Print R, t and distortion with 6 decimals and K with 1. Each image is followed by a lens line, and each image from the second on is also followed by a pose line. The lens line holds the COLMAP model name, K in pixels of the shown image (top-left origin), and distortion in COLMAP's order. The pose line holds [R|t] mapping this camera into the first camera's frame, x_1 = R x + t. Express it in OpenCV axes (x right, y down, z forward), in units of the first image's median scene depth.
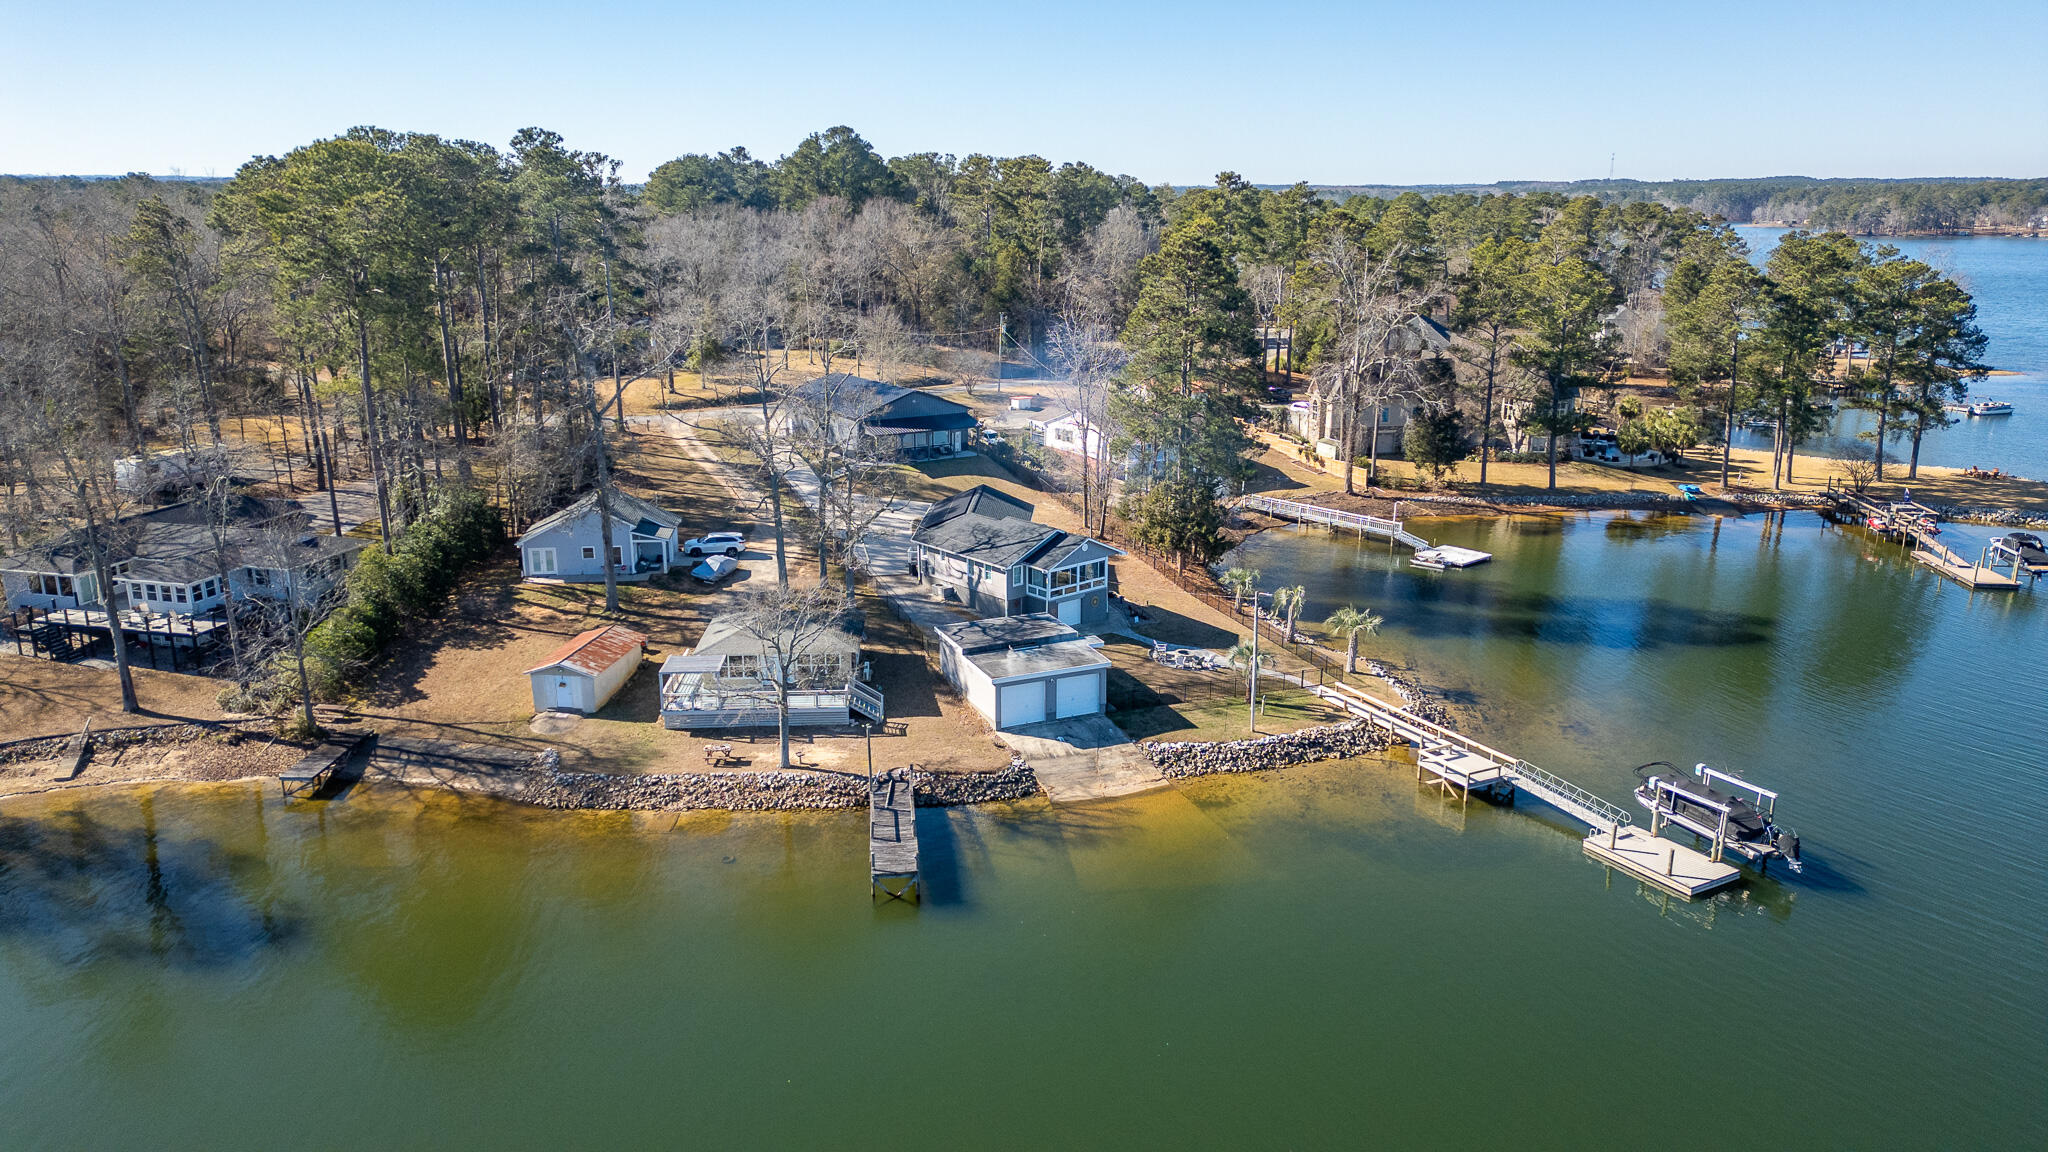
lens RADIAL K [[1439.0, 0, 1024.0], [0, 1439.0, 576.0], [0, 0, 1]] dist [0.070874, -0.059036]
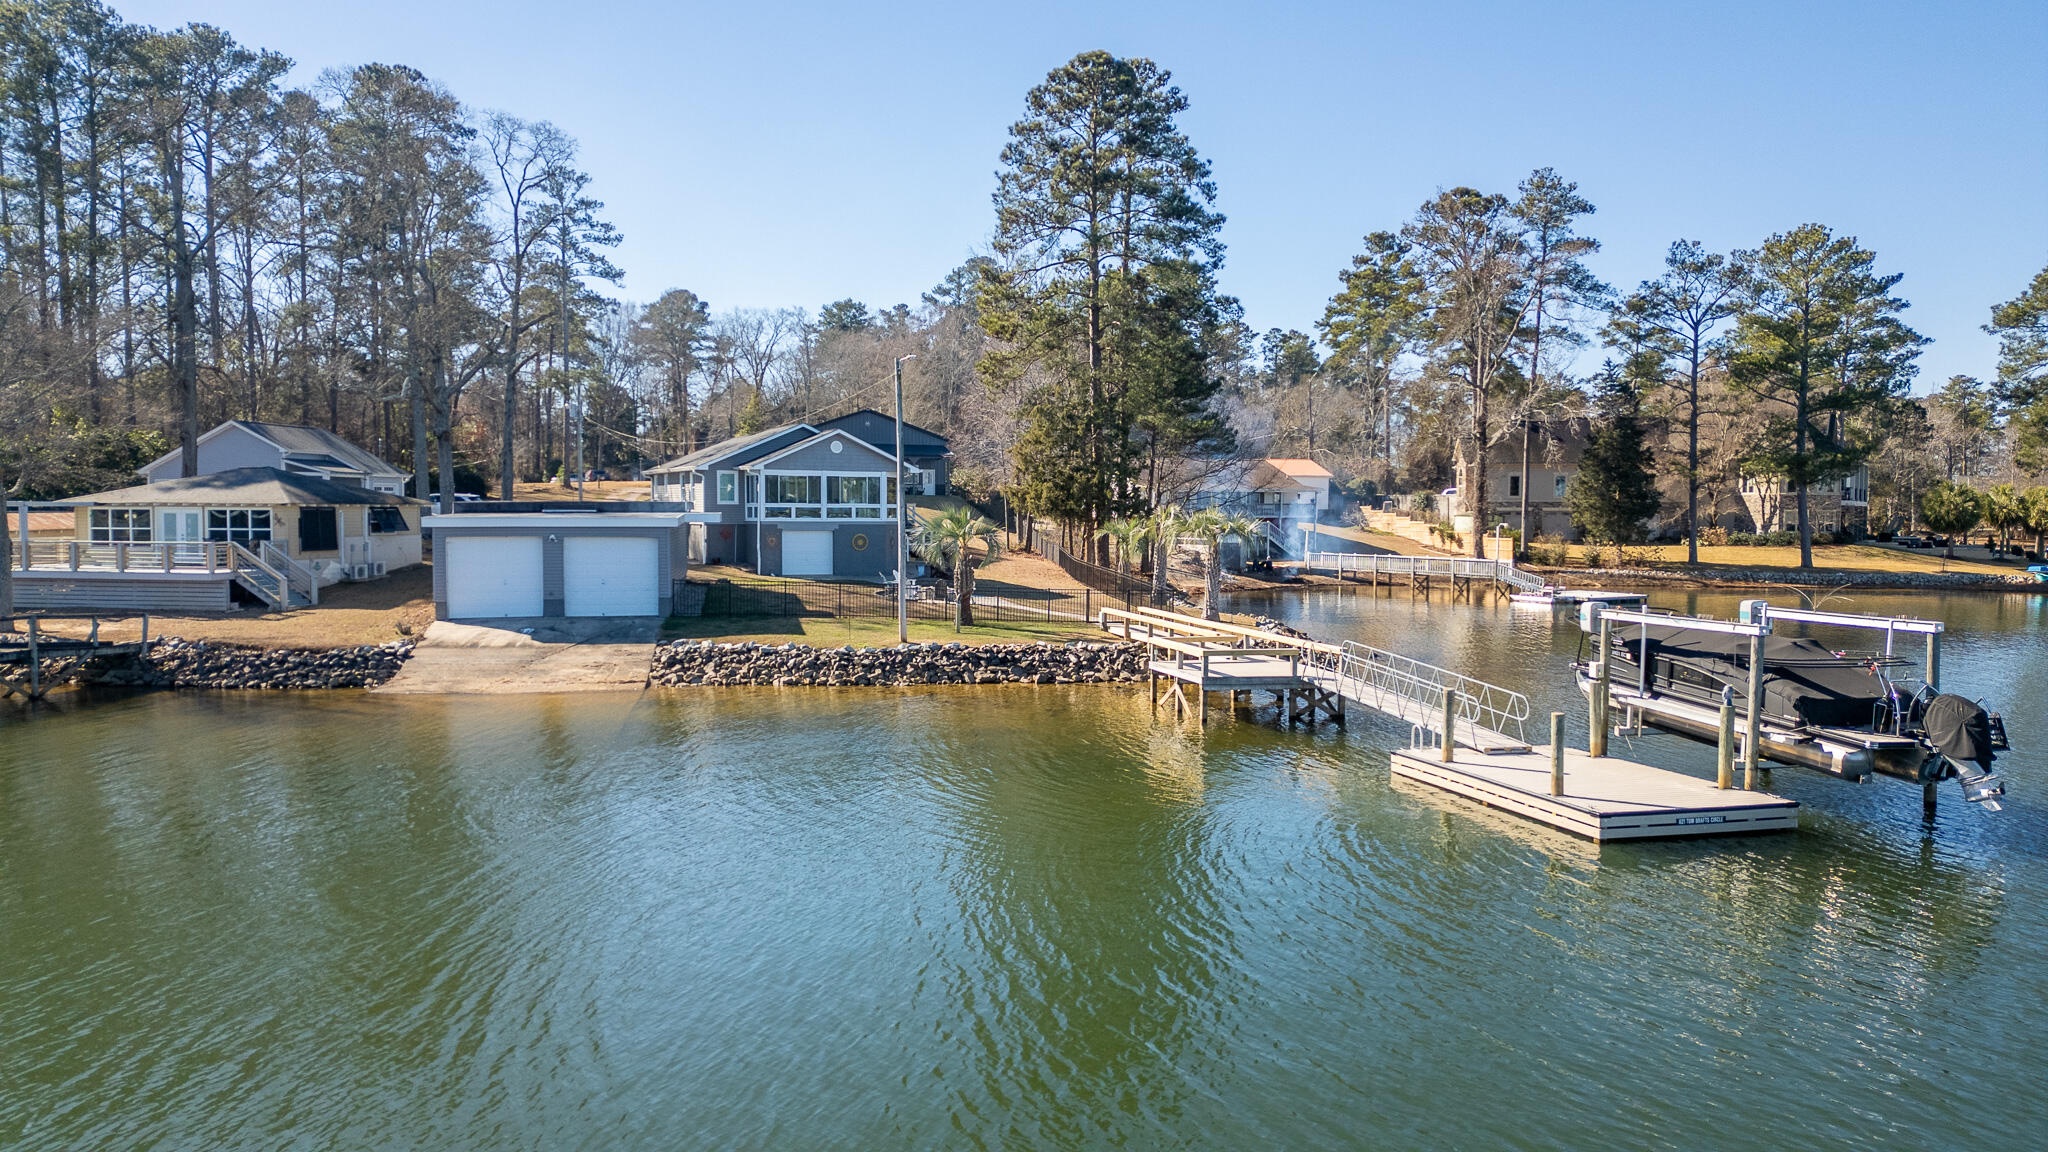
lens RADIAL K [[1439.0, 0, 1024.0], [0, 1439.0, 576.0], [0, 0, 1]] dist [0.070874, -0.059036]
pose [[0.969927, 0.012892, -0.243053, 0.273744], [-0.064200, 0.976782, -0.204388, 0.157238], [0.234775, 0.213845, 0.948236, 0.434618]]
